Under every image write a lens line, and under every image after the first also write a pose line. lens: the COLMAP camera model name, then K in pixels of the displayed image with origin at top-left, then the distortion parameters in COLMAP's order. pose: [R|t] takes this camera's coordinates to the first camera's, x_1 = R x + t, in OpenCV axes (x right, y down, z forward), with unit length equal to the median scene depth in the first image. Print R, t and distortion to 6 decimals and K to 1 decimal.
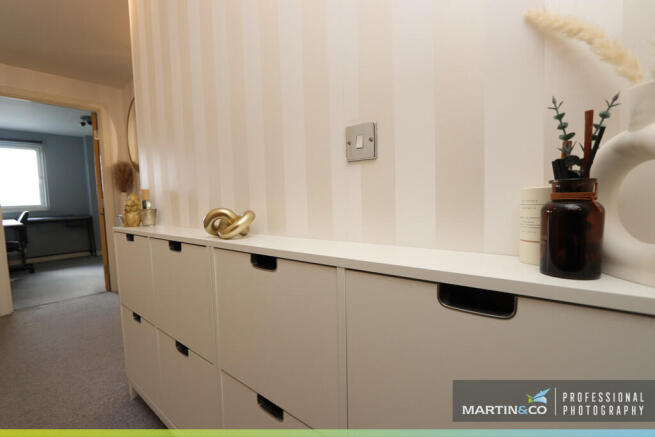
lens RADIAL K [[301.1, 0, 325.0], [0, 301.1, 220.8], [0, 0, 1]] dist [-0.015973, 0.000585]
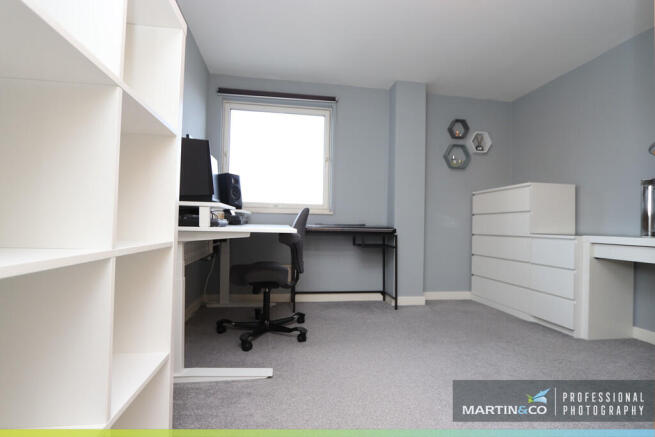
lens RADIAL K [[301.1, 0, 328.7], [0, 301.1, 221.3], [0, 0, 1]] dist [-0.015973, 0.000585]
pose [[0.763628, 0.034071, -0.644757, -0.616802], [-0.094107, 0.993816, -0.058941, 0.014982], [0.638762, 0.105685, 0.762111, 0.607221]]
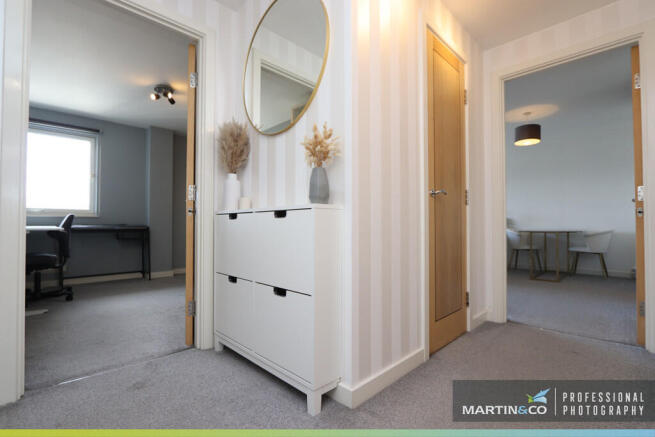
lens RADIAL K [[301.1, 0, 323.2], [0, 301.1, 222.3], [0, 0, 1]] dist [-0.015973, 0.000585]
pose [[0.995671, 0.028861, -0.088349, -0.303615], [-0.036856, 0.995237, -0.090246, 0.029874], [0.085324, 0.093111, 0.991993, 0.306287]]
